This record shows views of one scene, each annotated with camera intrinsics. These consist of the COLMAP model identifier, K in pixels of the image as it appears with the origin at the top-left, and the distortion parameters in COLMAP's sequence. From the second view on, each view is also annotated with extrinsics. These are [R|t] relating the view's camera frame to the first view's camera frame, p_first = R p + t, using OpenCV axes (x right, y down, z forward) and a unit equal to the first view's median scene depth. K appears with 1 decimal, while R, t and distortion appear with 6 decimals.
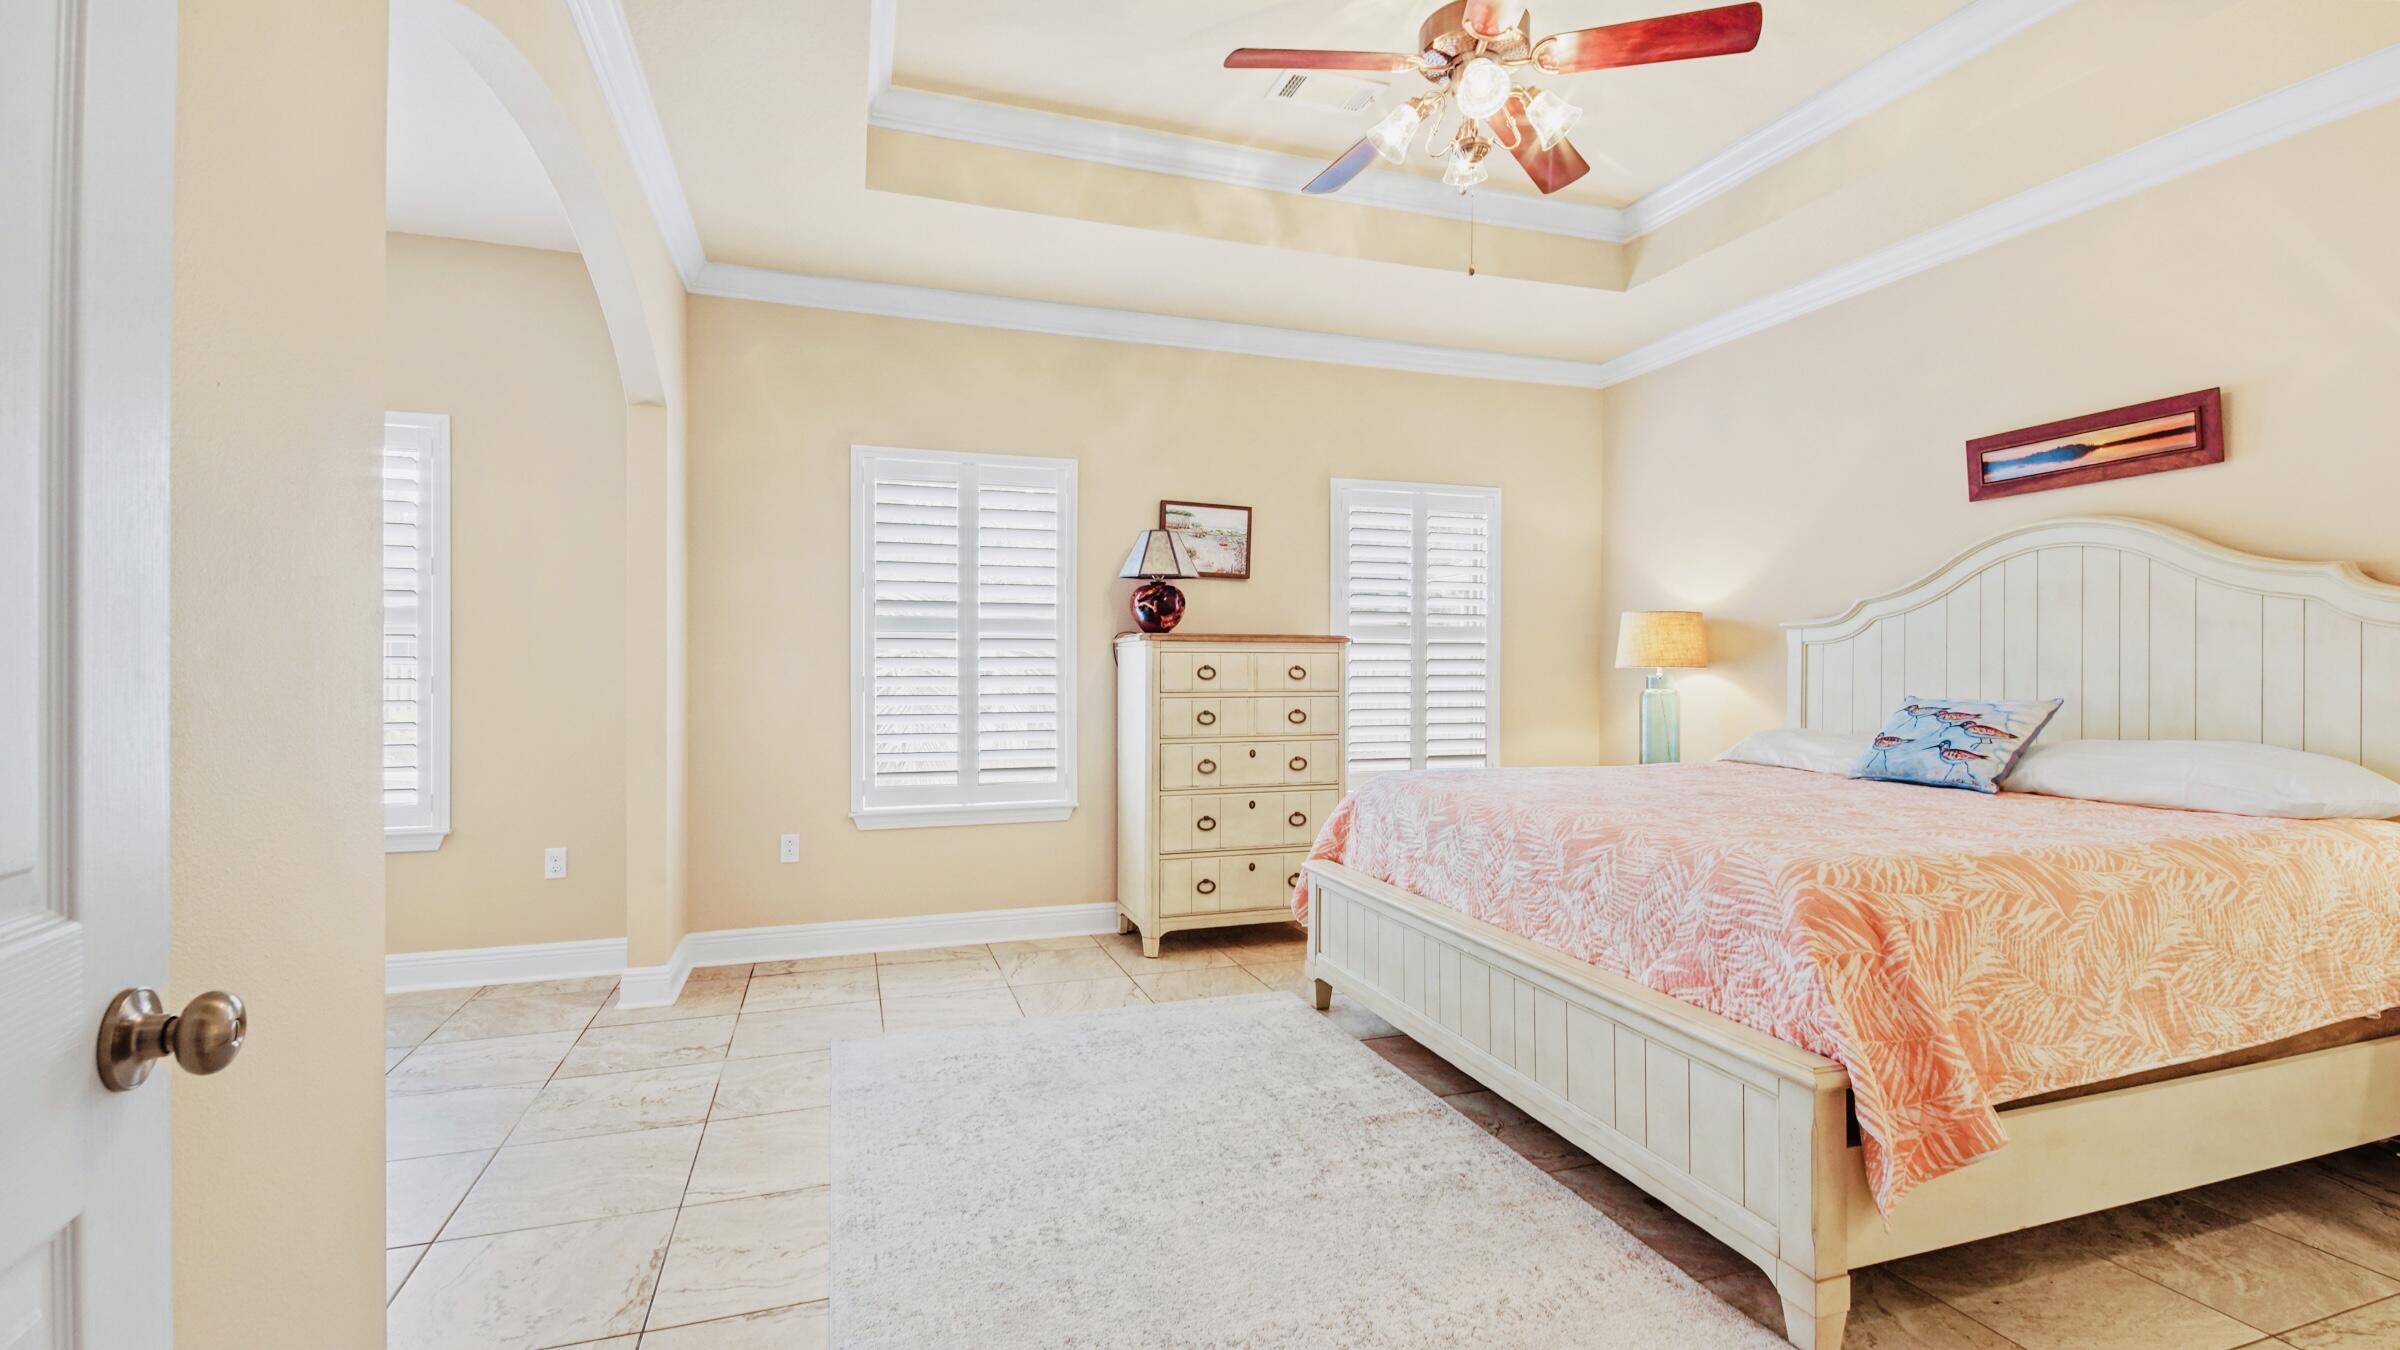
lens RADIAL K [[1076.7, 0, 1142.2], [0, 1076.7, 670.8], [0, 0, 1]] dist [0.020620, -0.002743]
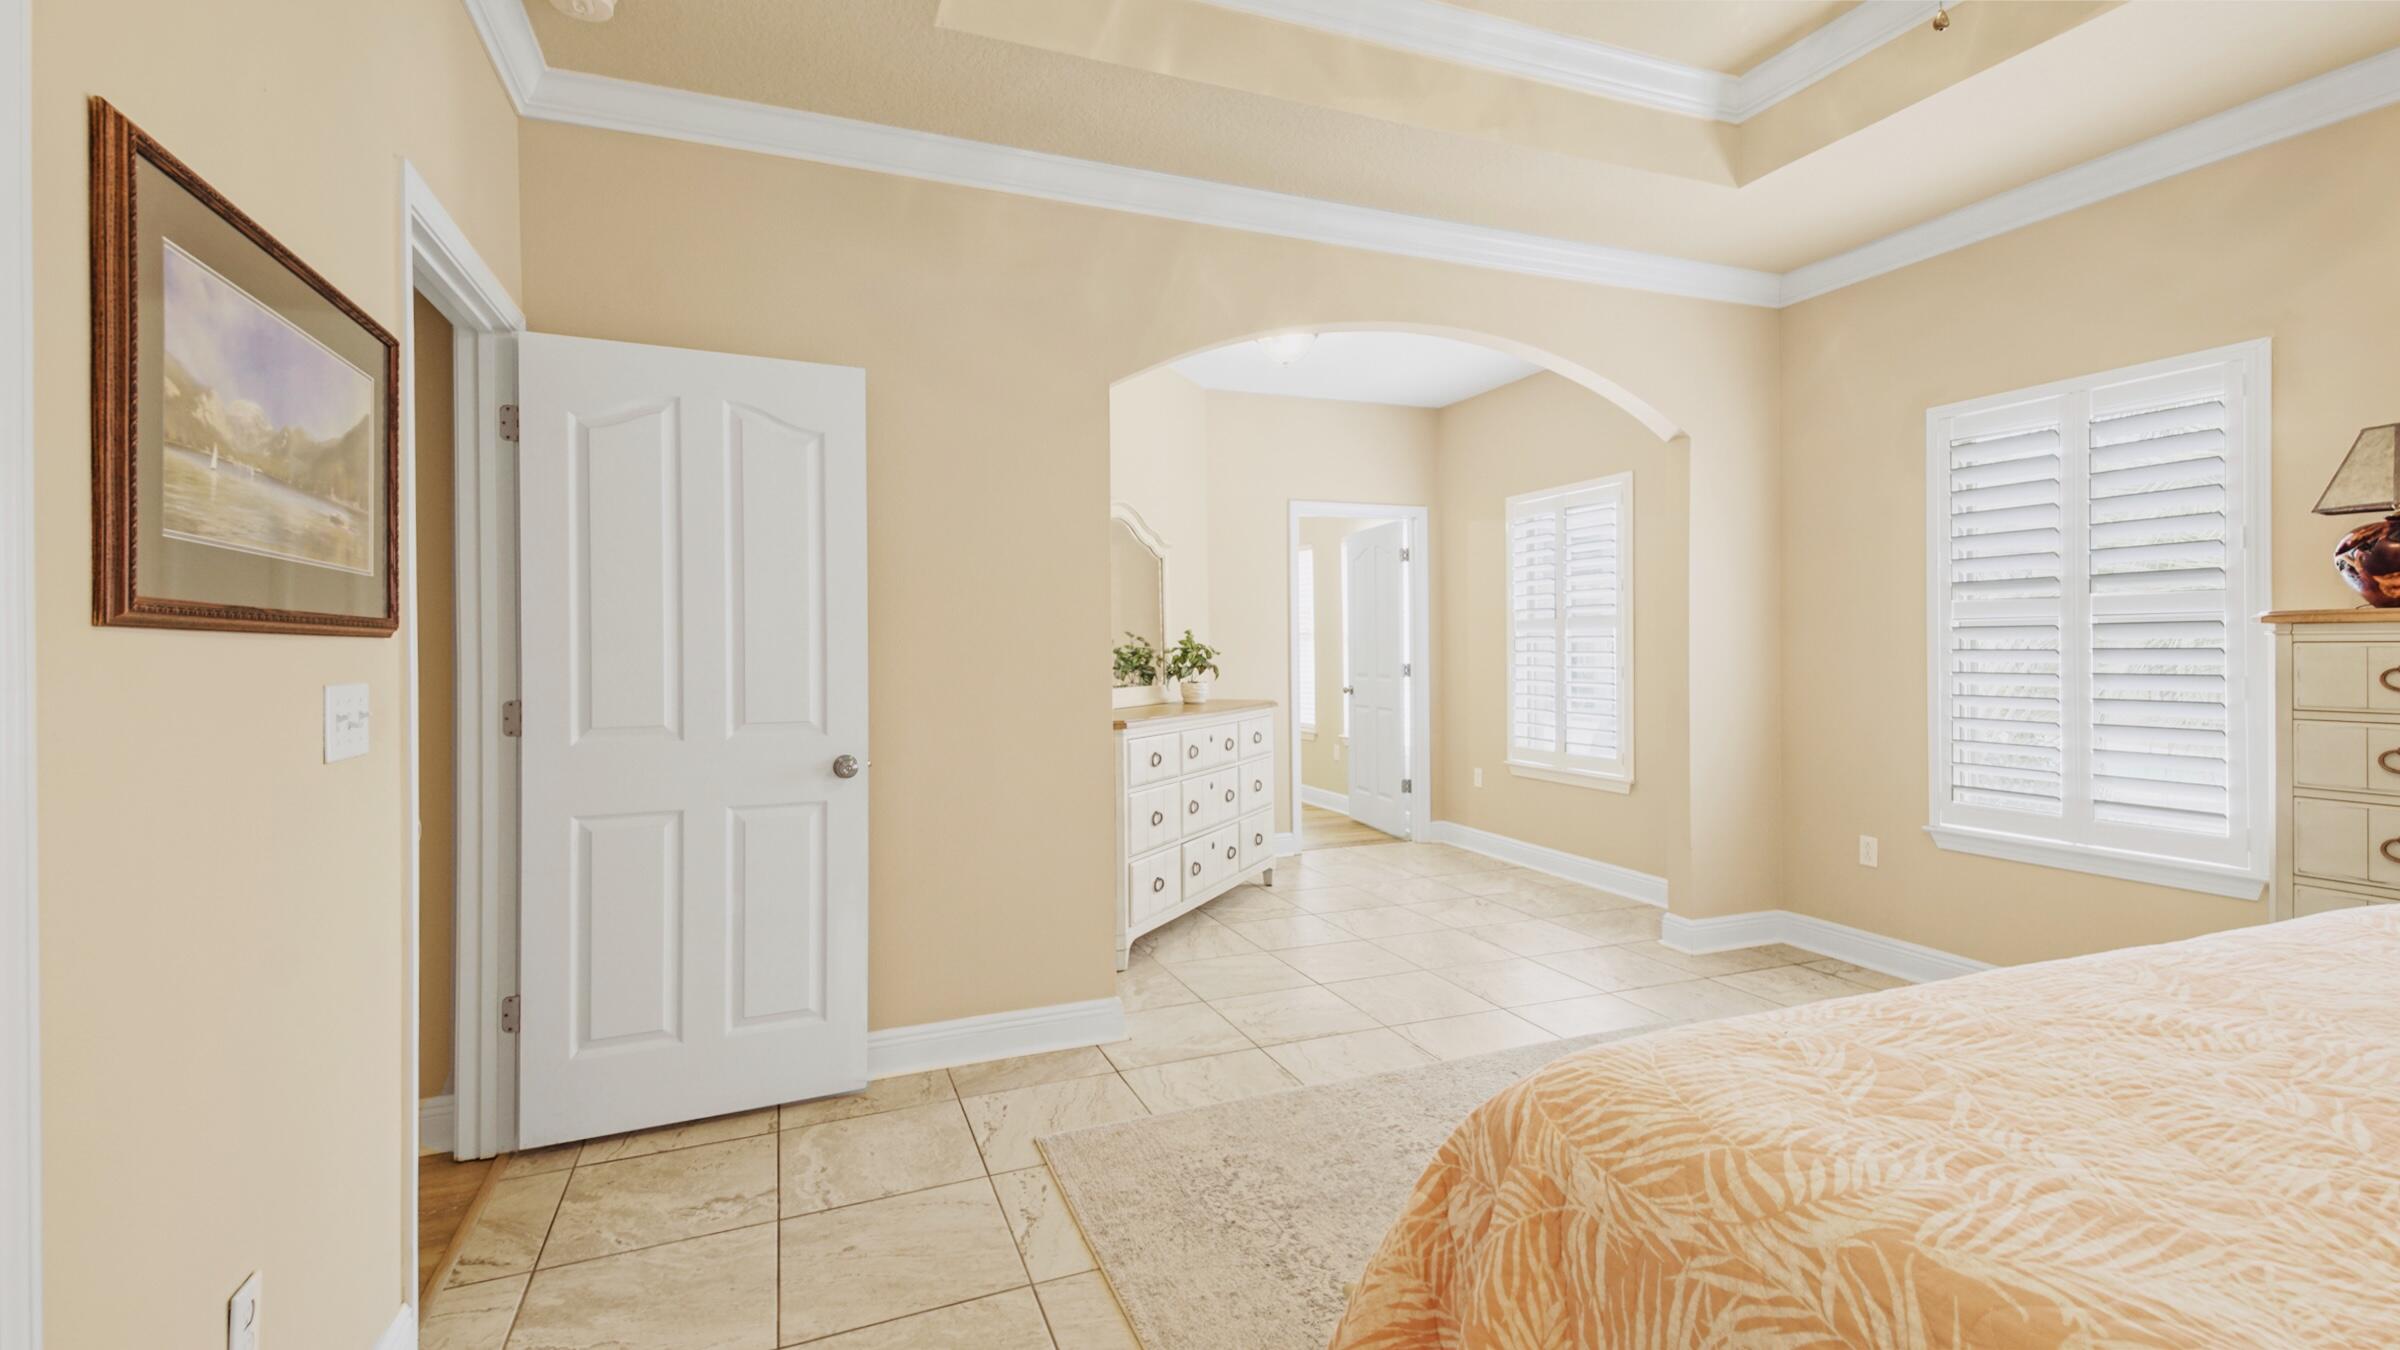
lens RADIAL K [[1076.7, 0, 1218.3], [0, 1076.7, 657.6], [0, 0, 1]] dist [0.020620, -0.002743]
pose [[0.097495, 0.007047, -0.995211, 0.815689], [0.005840, 0.999954, 0.007653, -0.025199], [0.995219, -0.006558, 0.097449, 0.489111]]
